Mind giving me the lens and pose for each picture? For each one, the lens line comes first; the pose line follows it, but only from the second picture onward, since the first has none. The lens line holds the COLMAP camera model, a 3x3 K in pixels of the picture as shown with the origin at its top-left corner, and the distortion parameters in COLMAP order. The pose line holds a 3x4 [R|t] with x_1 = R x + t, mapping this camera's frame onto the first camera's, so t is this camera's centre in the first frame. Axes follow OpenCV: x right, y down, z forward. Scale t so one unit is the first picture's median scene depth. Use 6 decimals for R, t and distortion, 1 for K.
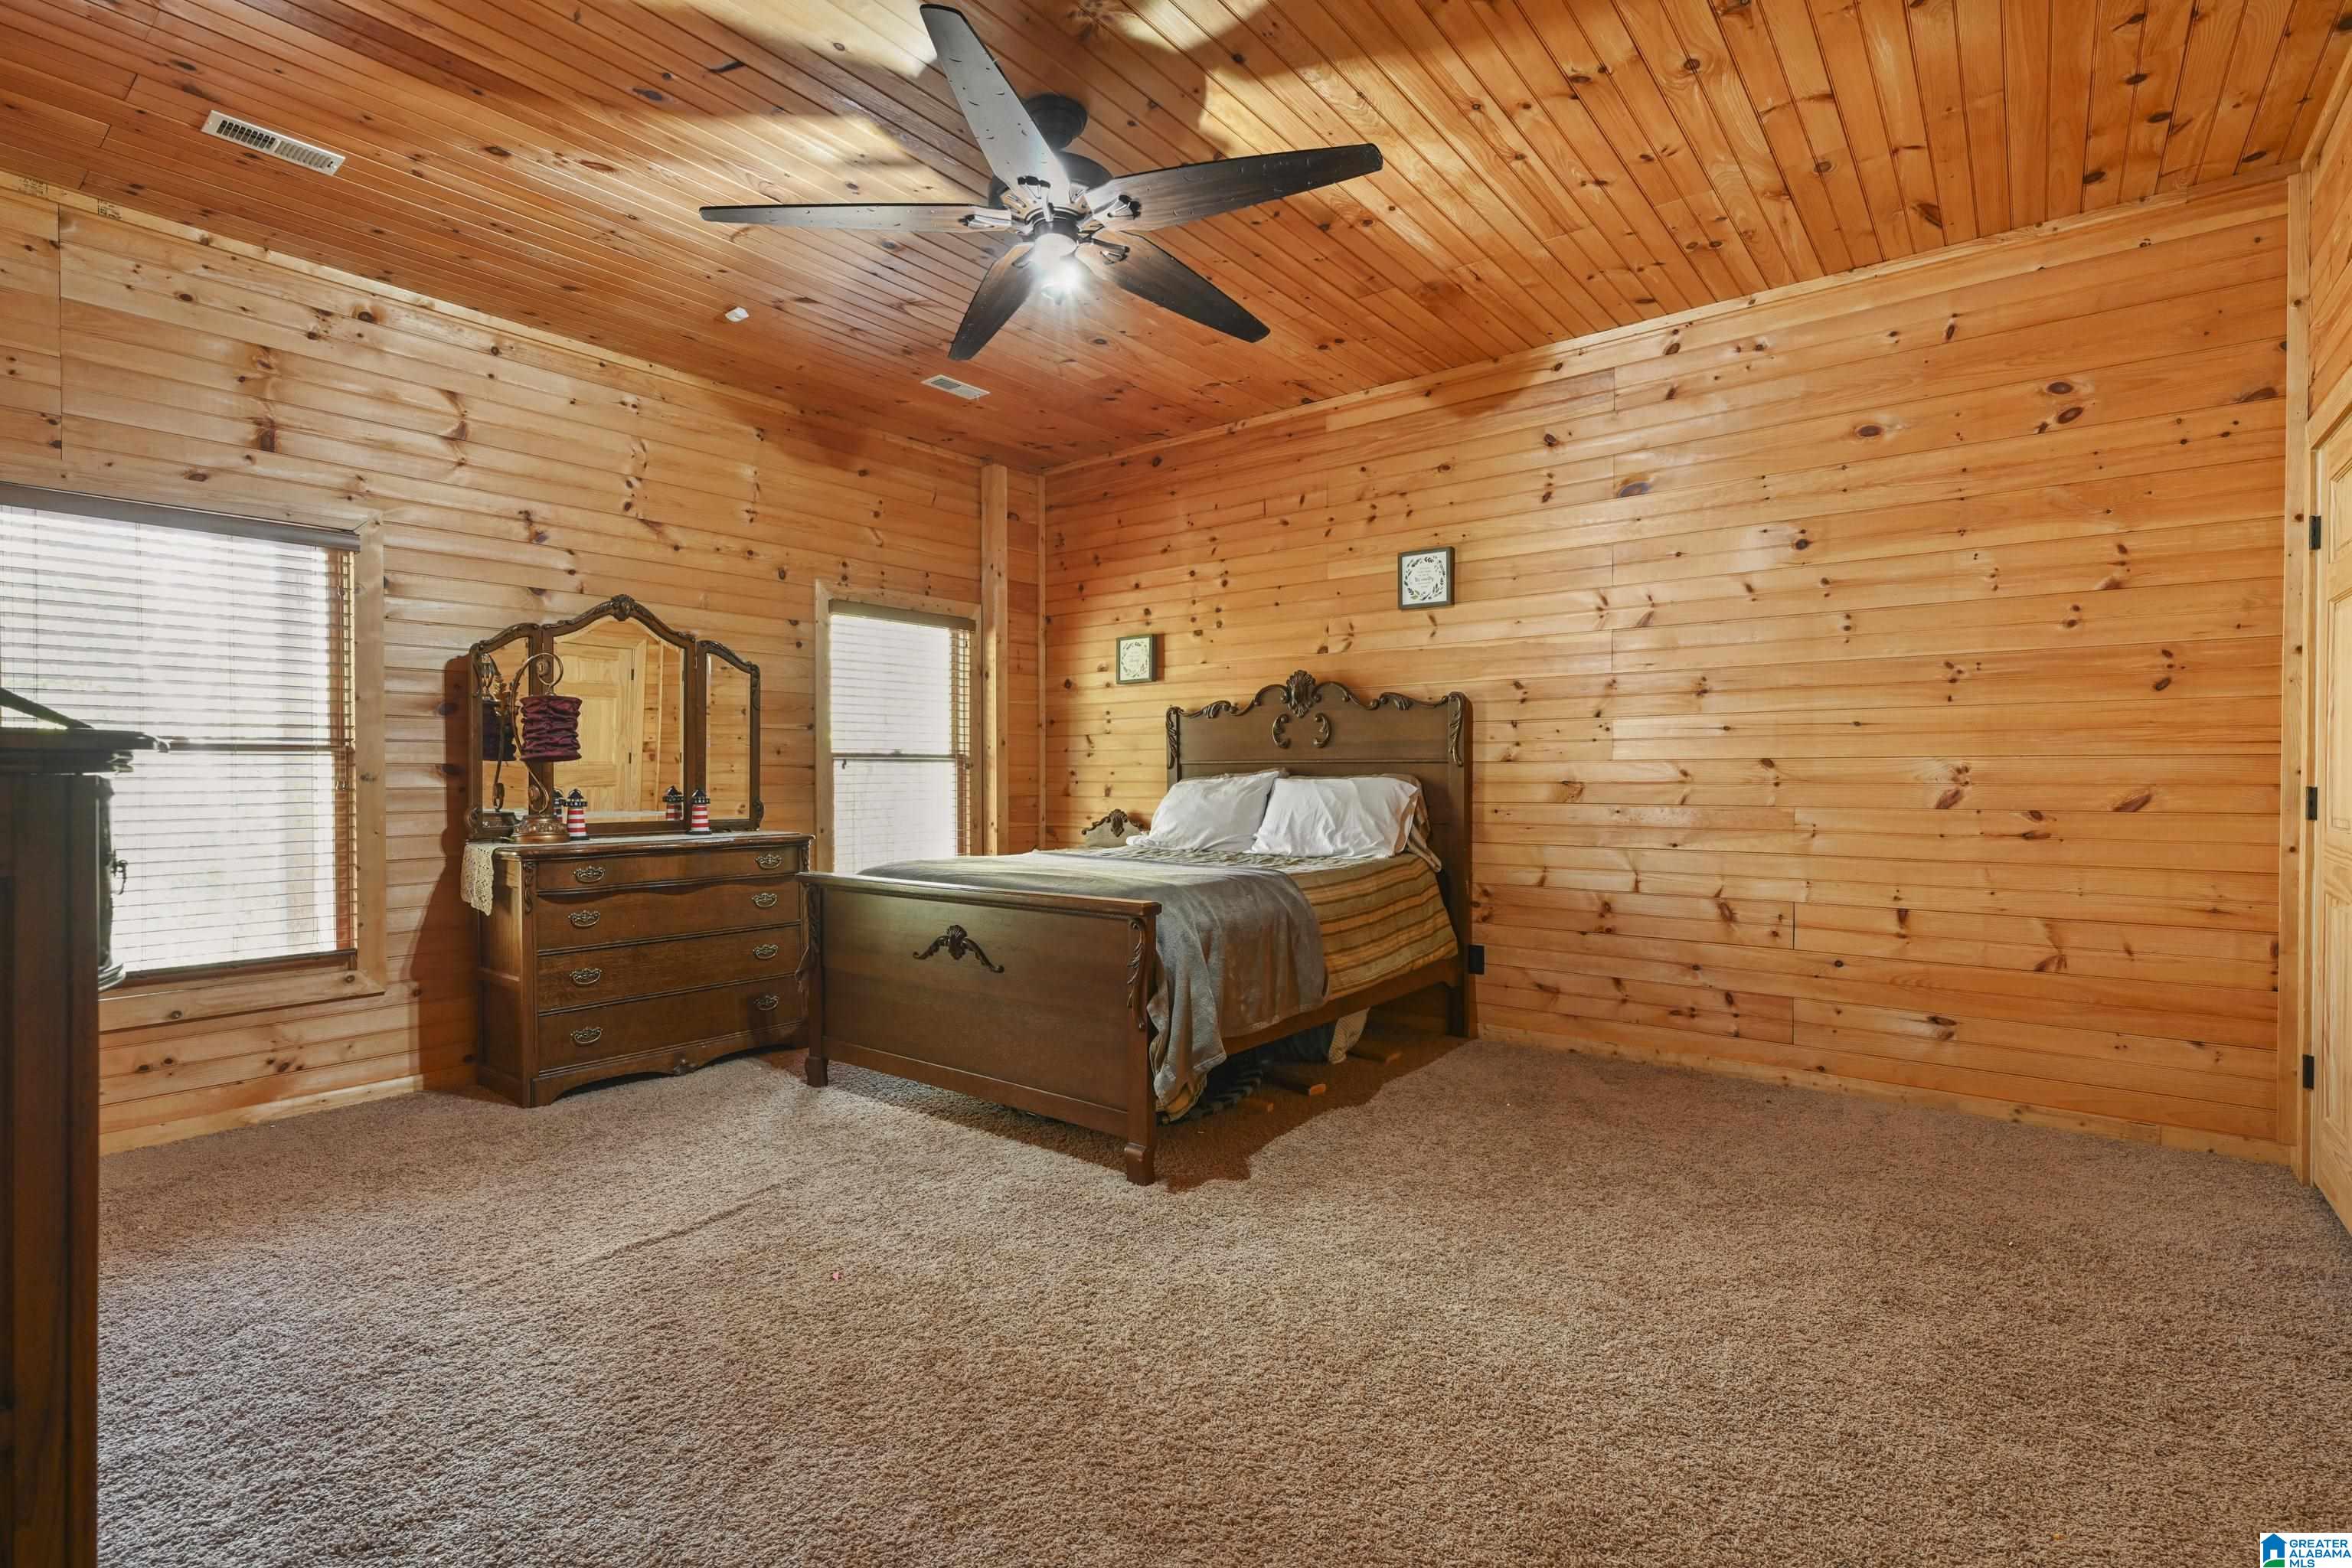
lens RADIAL K [[1084.5, 0, 1172.8], [0, 1084.5, 783.1], [0, 0, 1]] dist [0.002398, -0.000011]
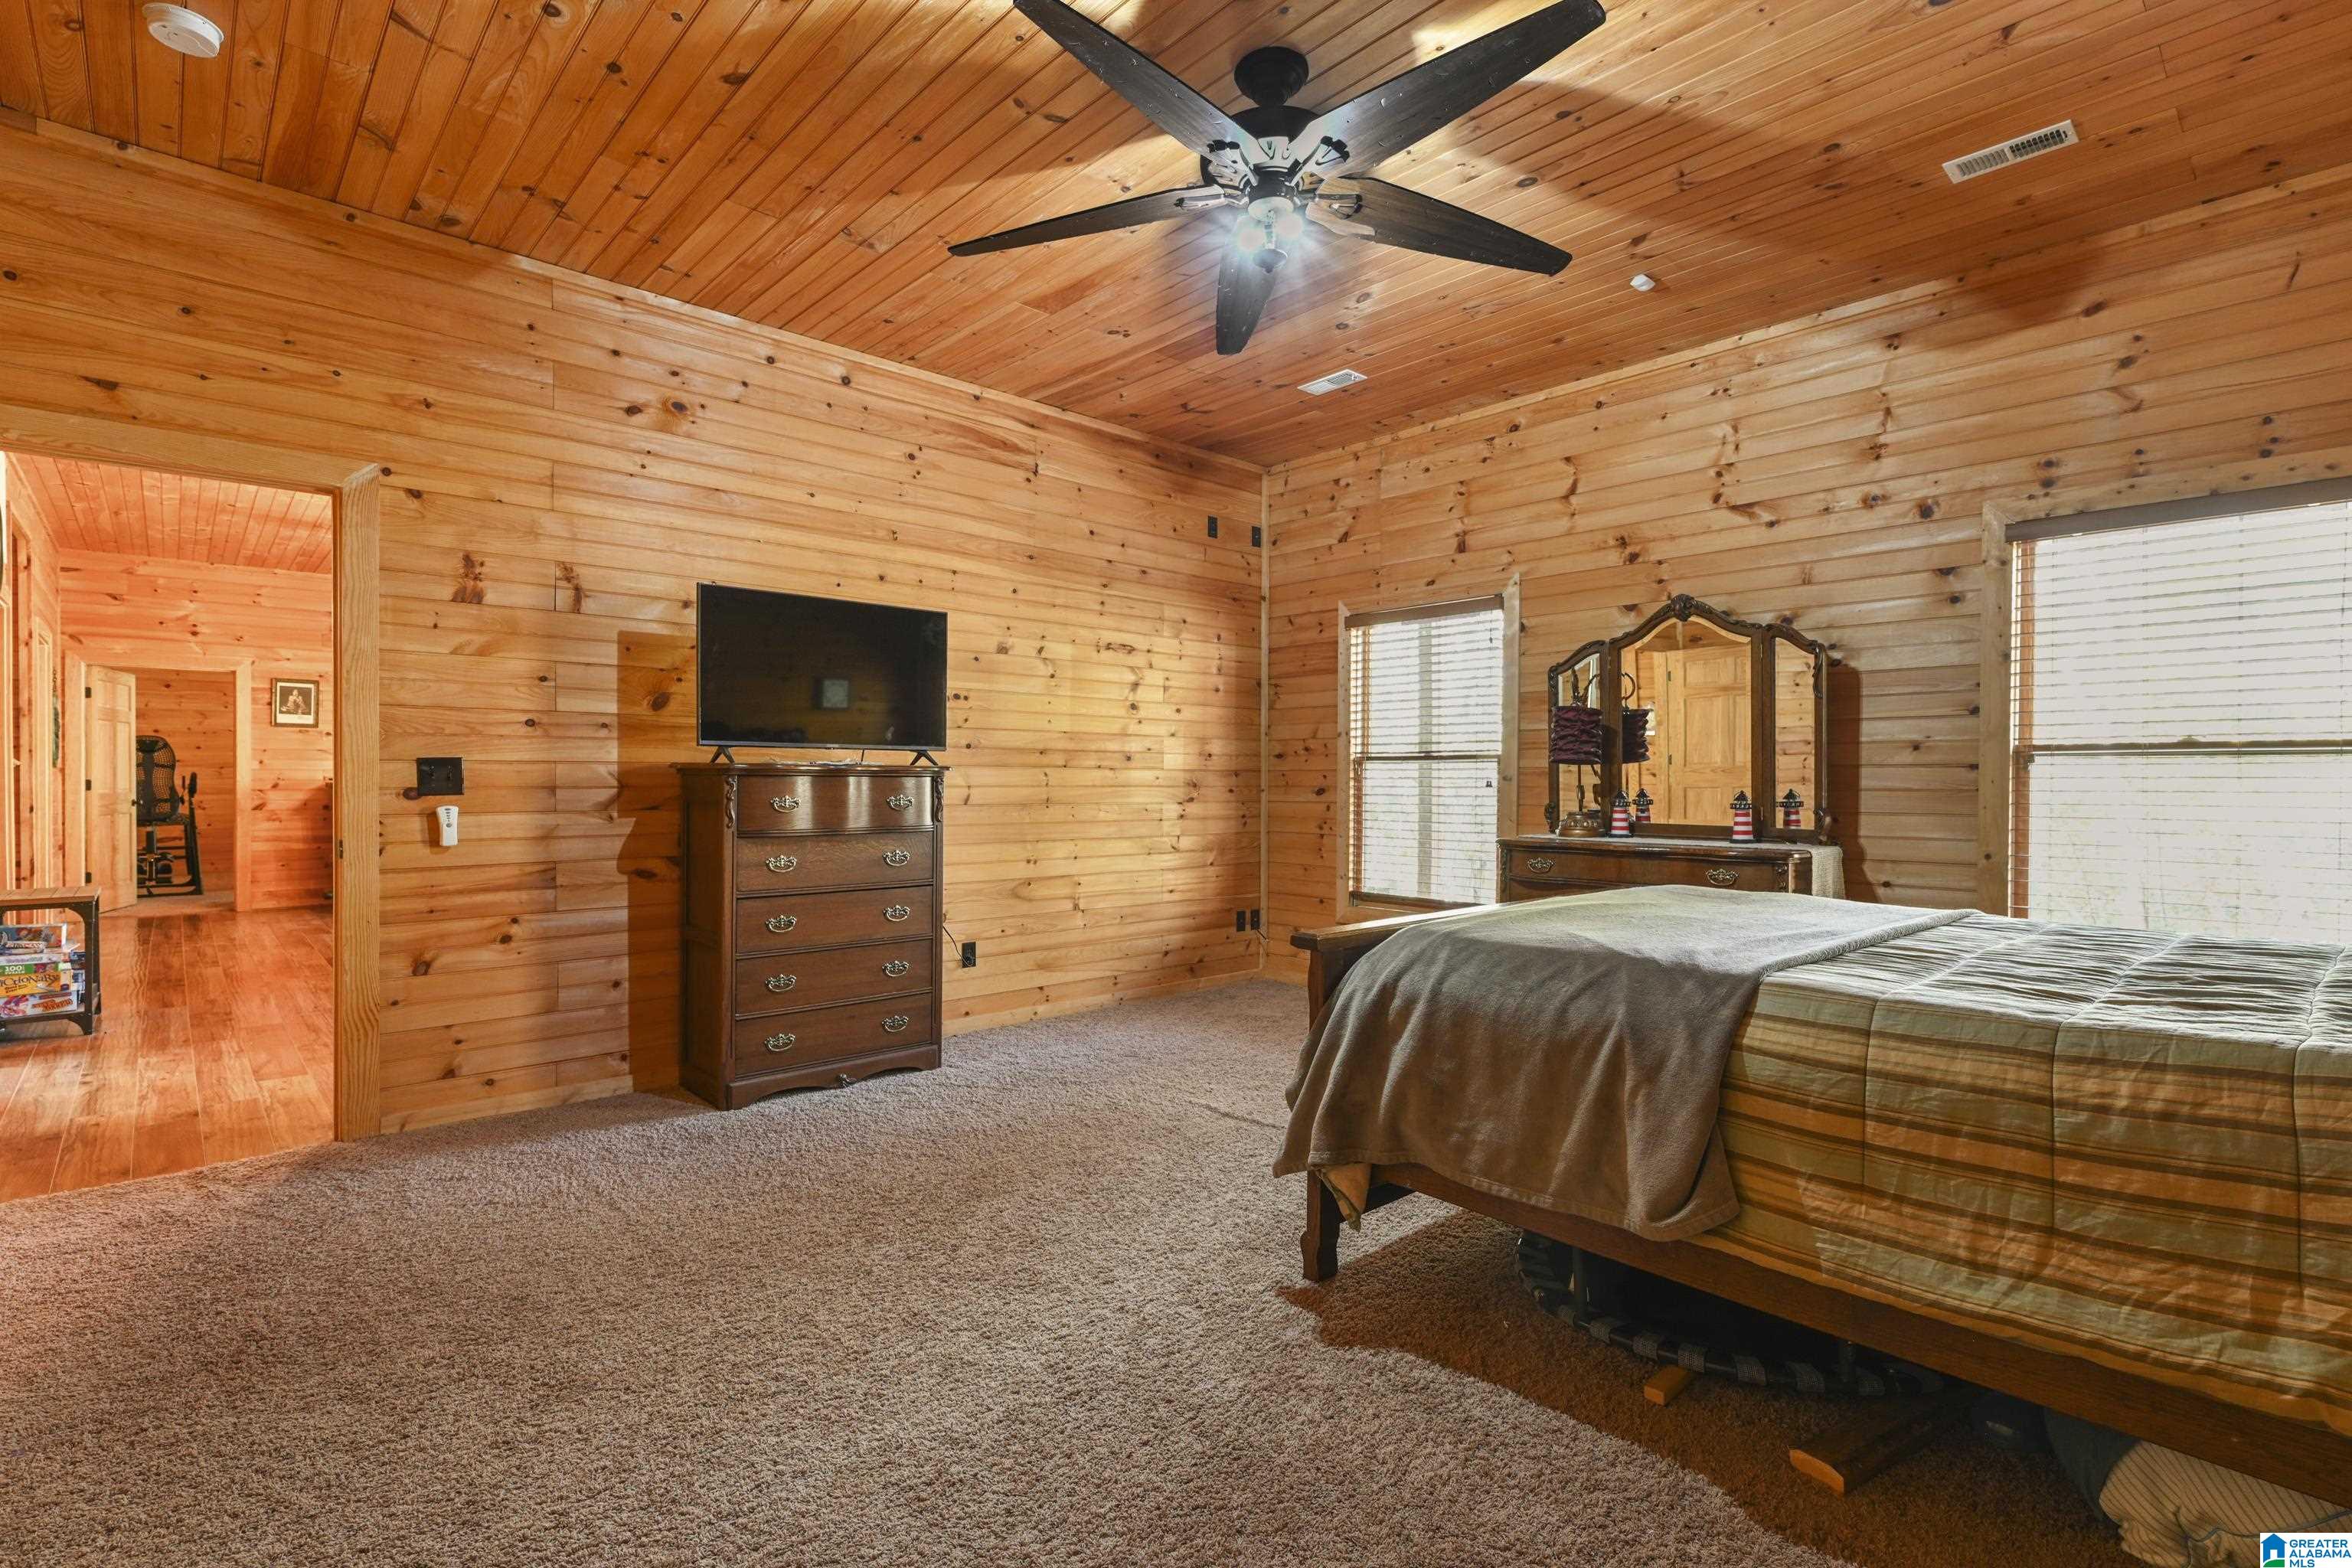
lens RADIAL K [[1084.5, 0, 1171.7], [0, 1084.5, 783.5], [0, 0, 1]] dist [0.002398, -0.000011]
pose [[-0.151371, 0.010898, -0.988417, 0.541203], [-0.005710, 0.999913, 0.011899, -0.010576], [0.988461, 0.007445, -0.151295, 0.687025]]
